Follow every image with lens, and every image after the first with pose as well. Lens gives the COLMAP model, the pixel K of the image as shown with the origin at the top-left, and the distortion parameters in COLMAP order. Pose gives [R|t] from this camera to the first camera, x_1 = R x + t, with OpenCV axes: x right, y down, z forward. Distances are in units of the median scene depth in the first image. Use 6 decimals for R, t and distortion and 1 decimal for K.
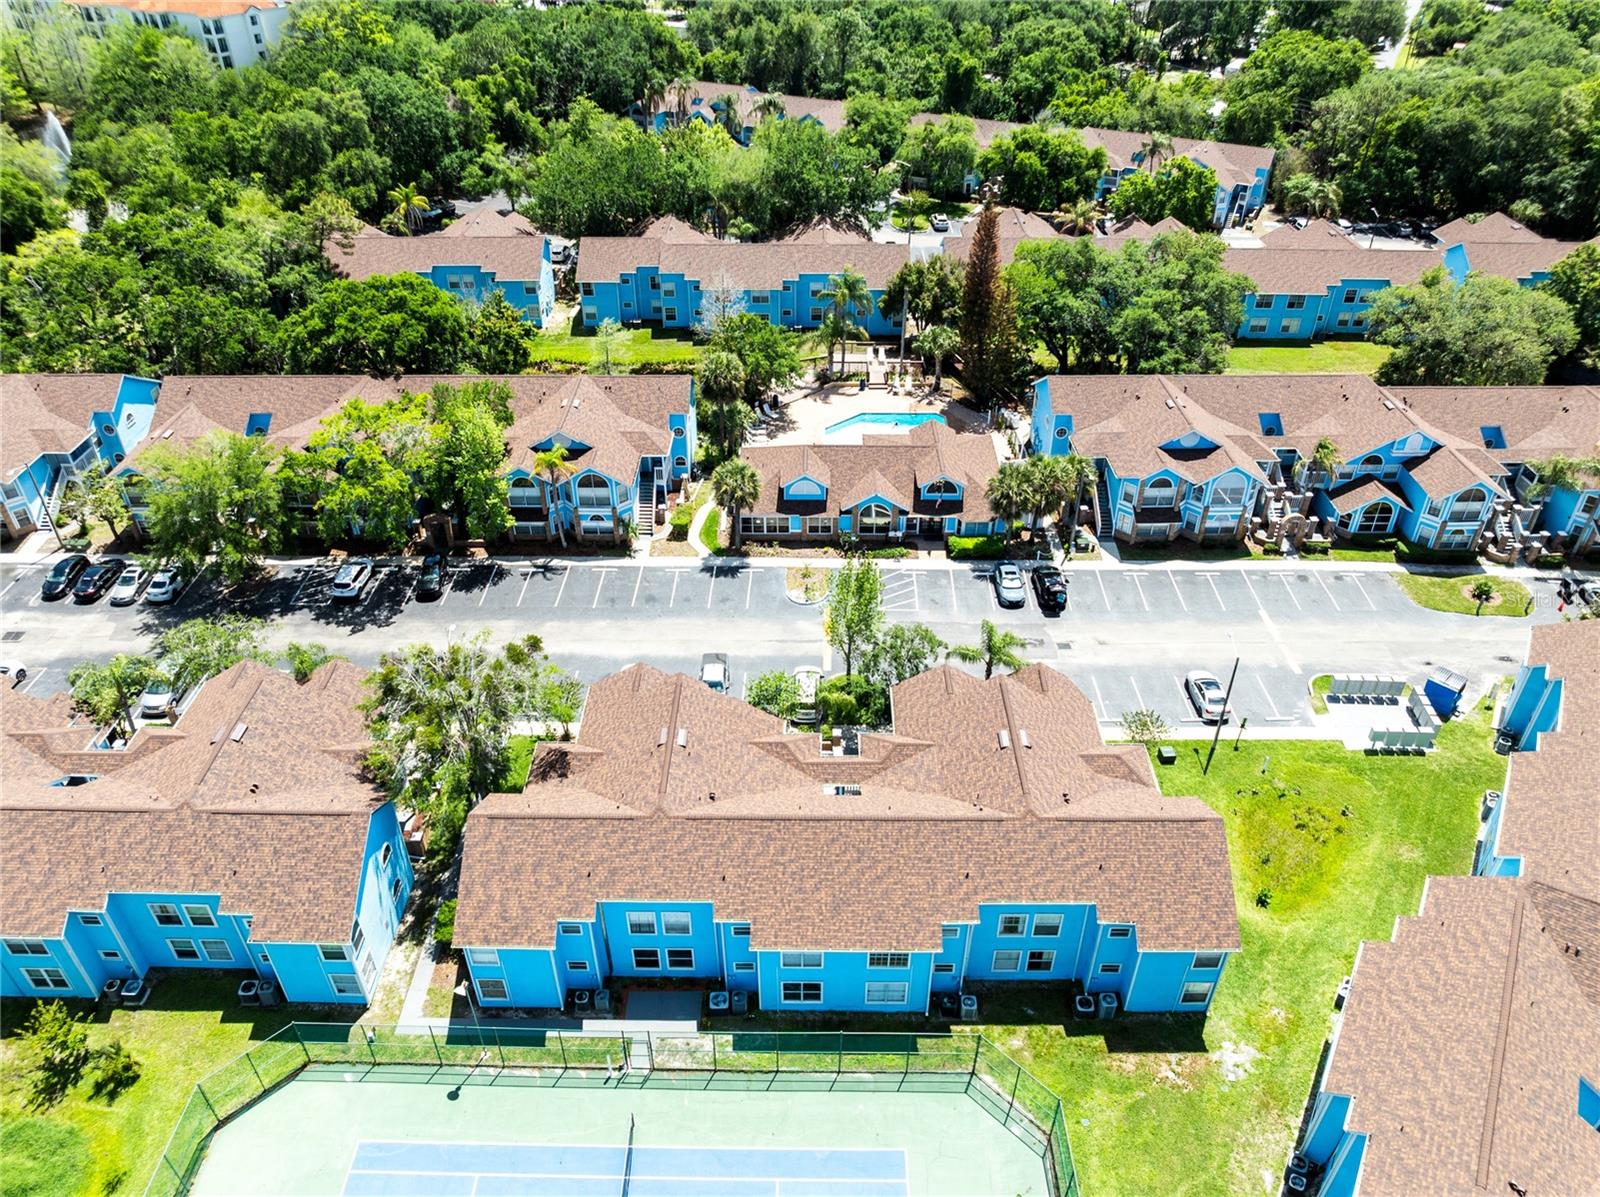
lens RADIAL K [[1132.1, 0, 800.0], [0, 1132.1, 598.5], [0, 0, 1]] dist [-0.041067, 0.007647]
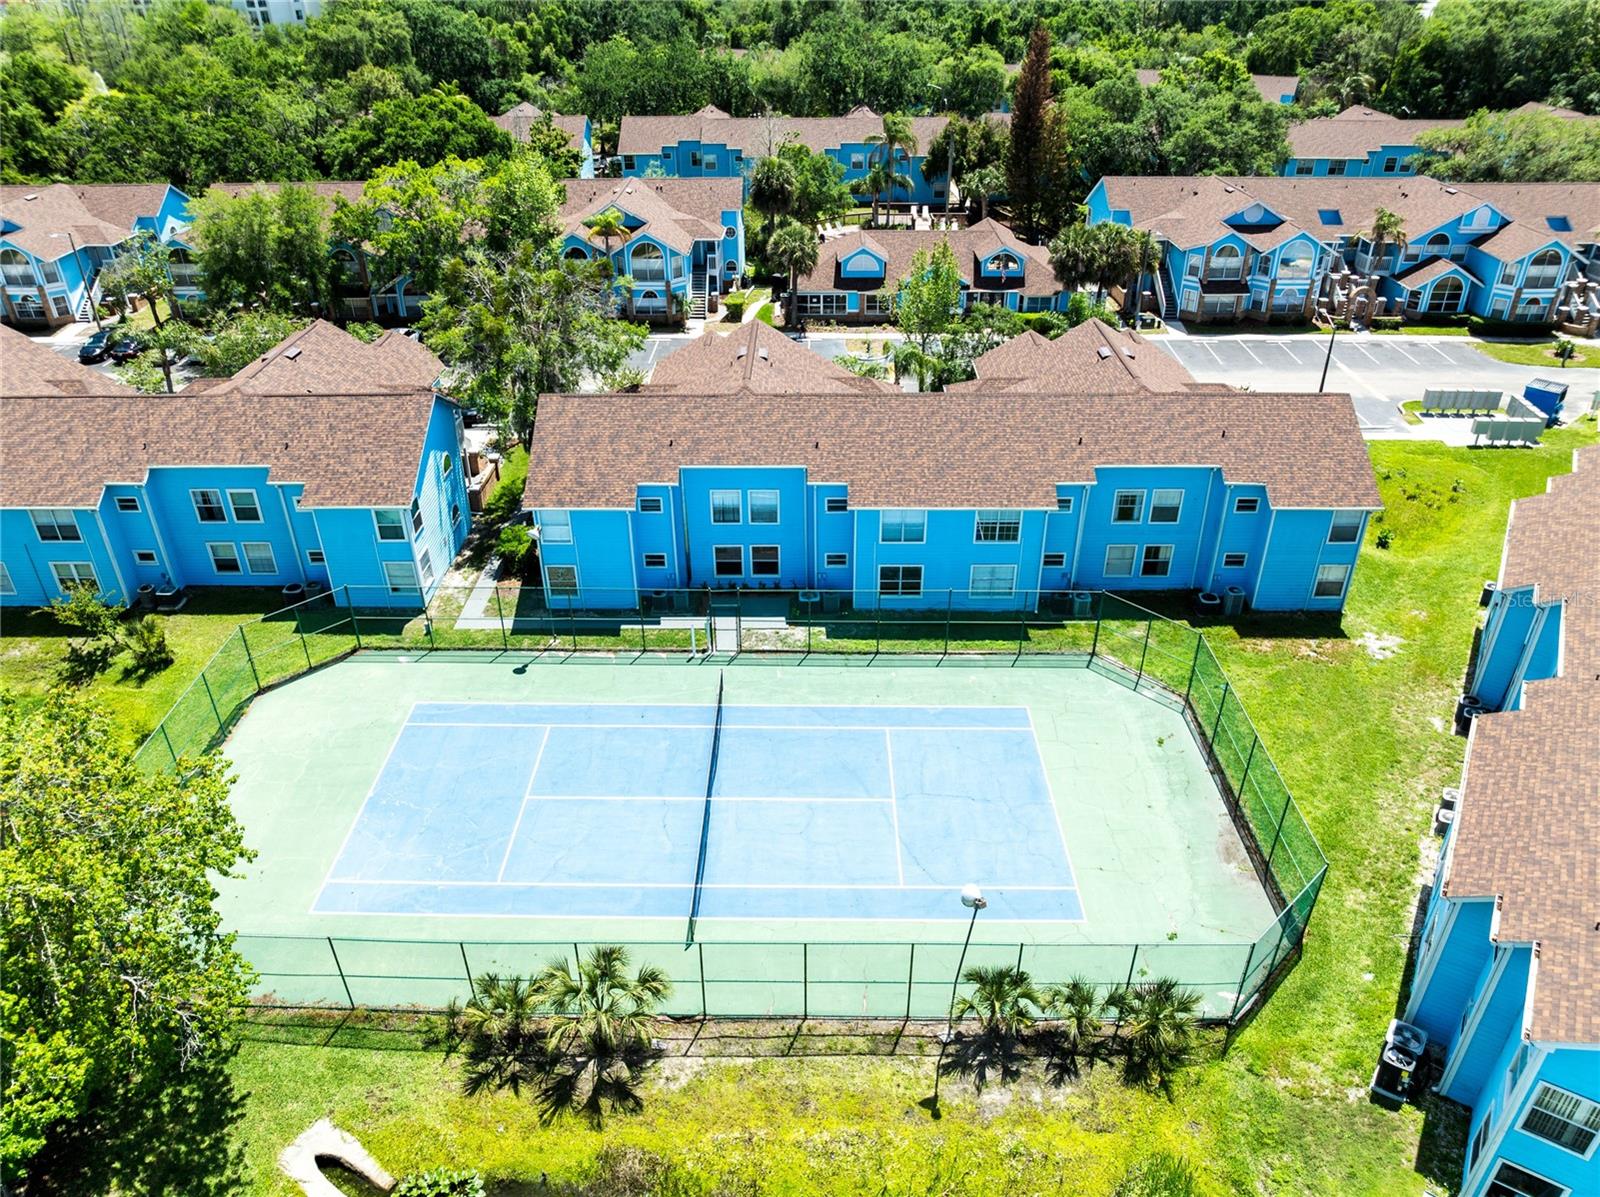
lens RADIAL K [[1124.0, 0, 800.0], [0, 1124.0, 598.5], [0, 0, 1]] dist [-0.047507, 0.019513]
pose [[0.999981, -0.003727, -0.004854, -0.047677], [0.003340, 0.996990, -0.077459, 0.273379], [0.005128, 0.077442, 0.996984, 0.057909]]
